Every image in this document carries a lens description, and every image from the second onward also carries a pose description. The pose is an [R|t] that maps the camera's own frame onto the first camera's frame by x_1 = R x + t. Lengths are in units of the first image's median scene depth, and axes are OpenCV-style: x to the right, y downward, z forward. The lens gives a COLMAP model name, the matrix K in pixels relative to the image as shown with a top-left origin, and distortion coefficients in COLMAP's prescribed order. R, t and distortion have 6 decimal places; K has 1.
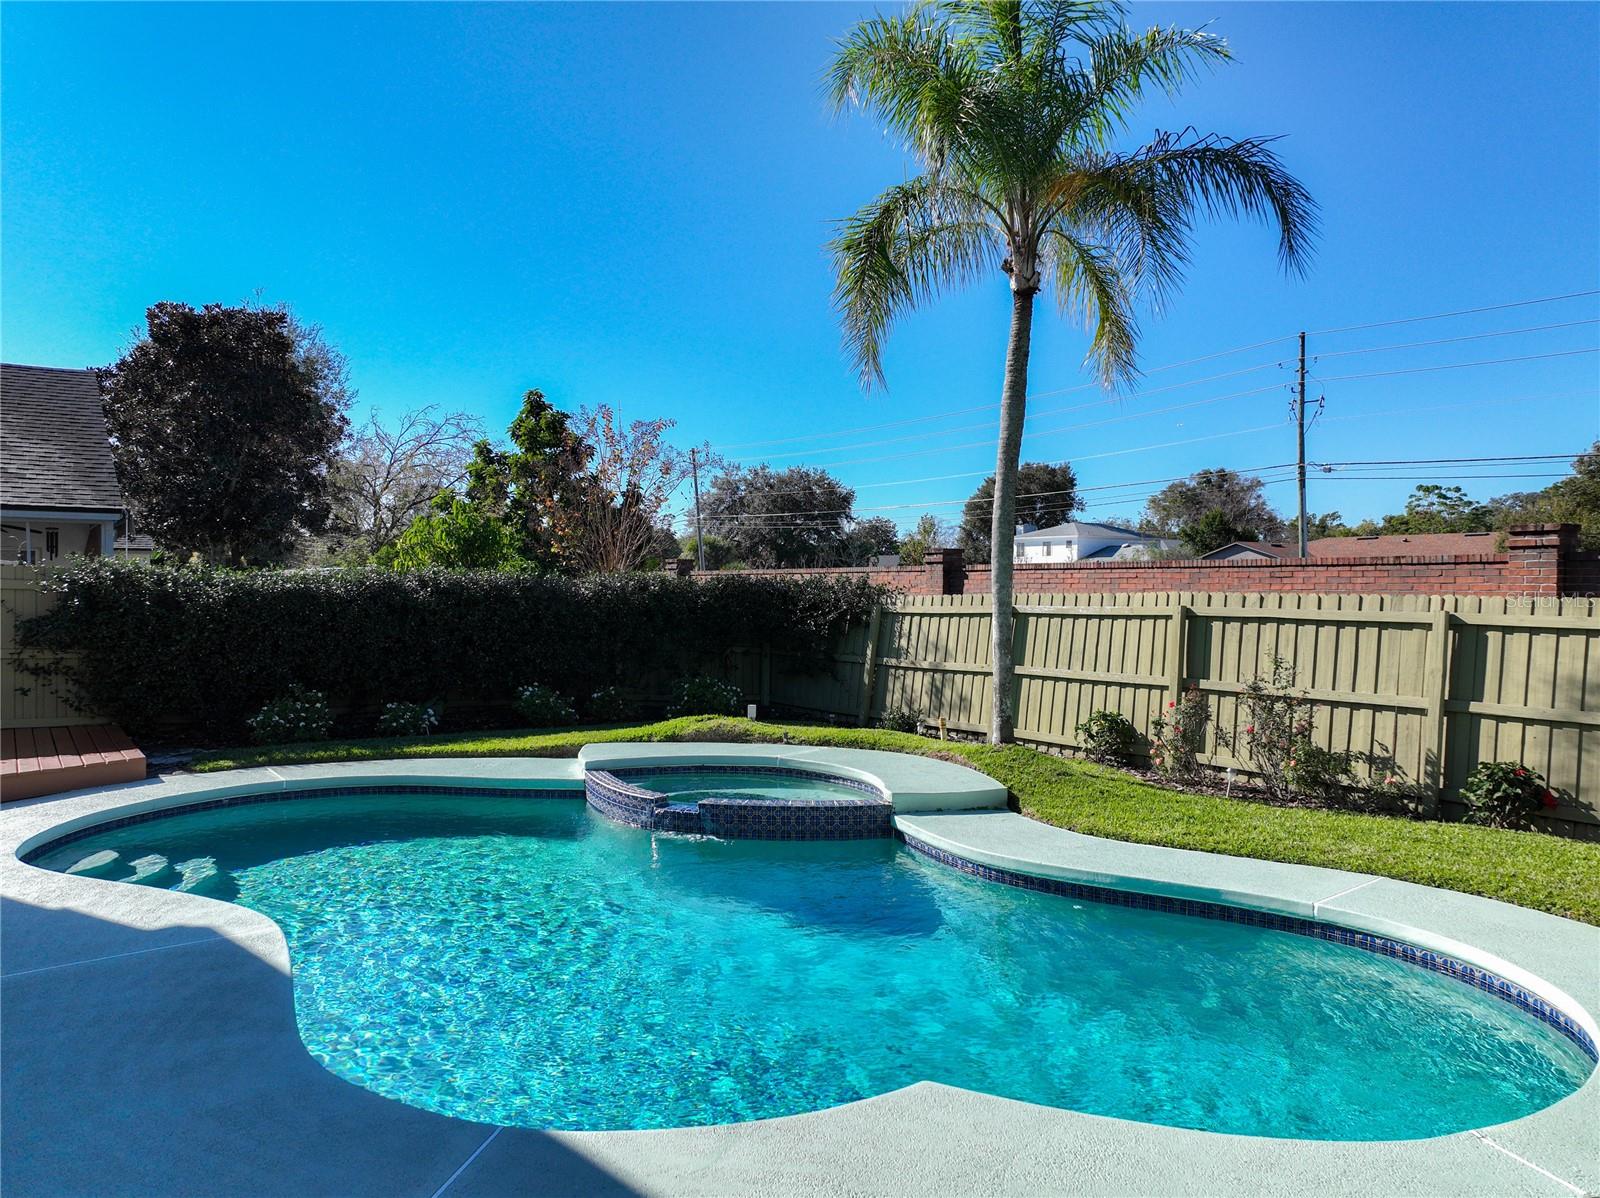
lens RADIAL K [[1127.7, 0, 800.0], [0, 1127.7, 599.0], [0, 0, 1]] dist [0.020035, 0.000119]
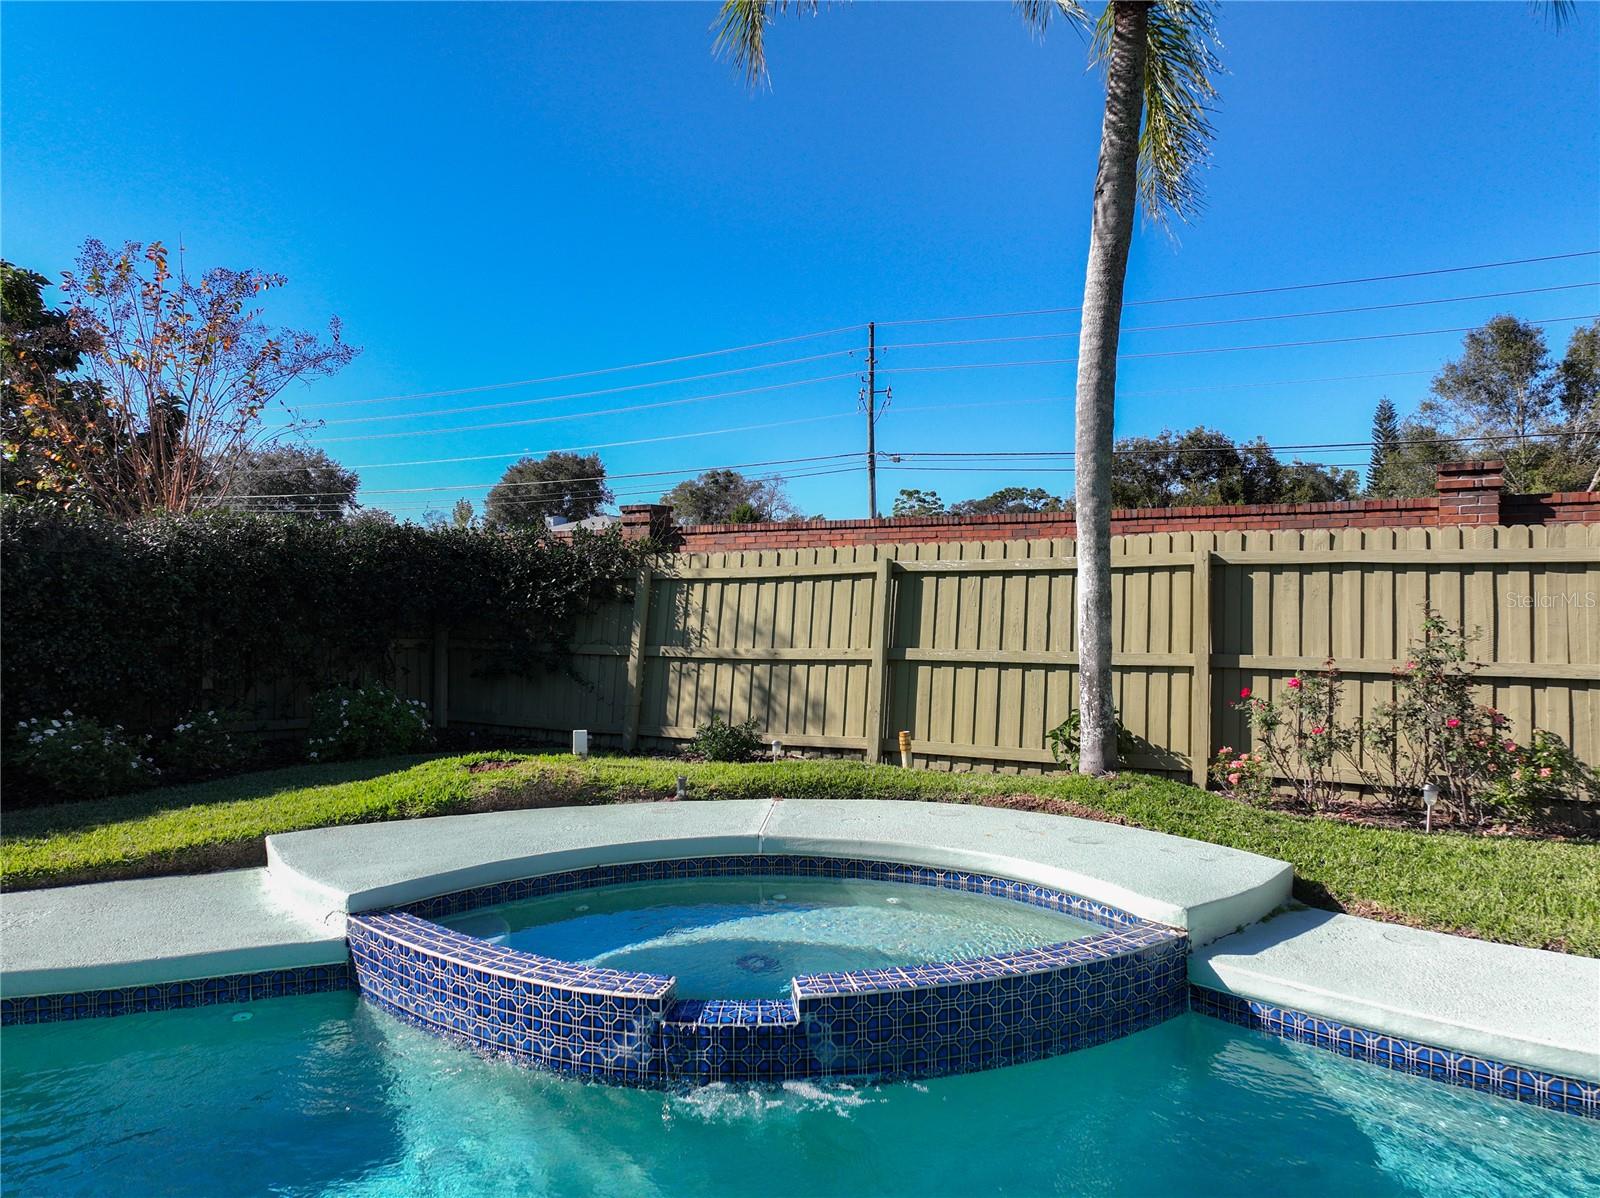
lens RADIAL K [[1127.7, 0, 800.0], [0, 1127.7, 599.0], [0, 0, 1]] dist [0.020035, 0.000119]
pose [[0.903947, -0.010915, 0.427504, -0.145747], [0.011010, 0.999937, 0.002250, 0.024446], [-0.427502, 0.002673, 0.904010, 0.371558]]
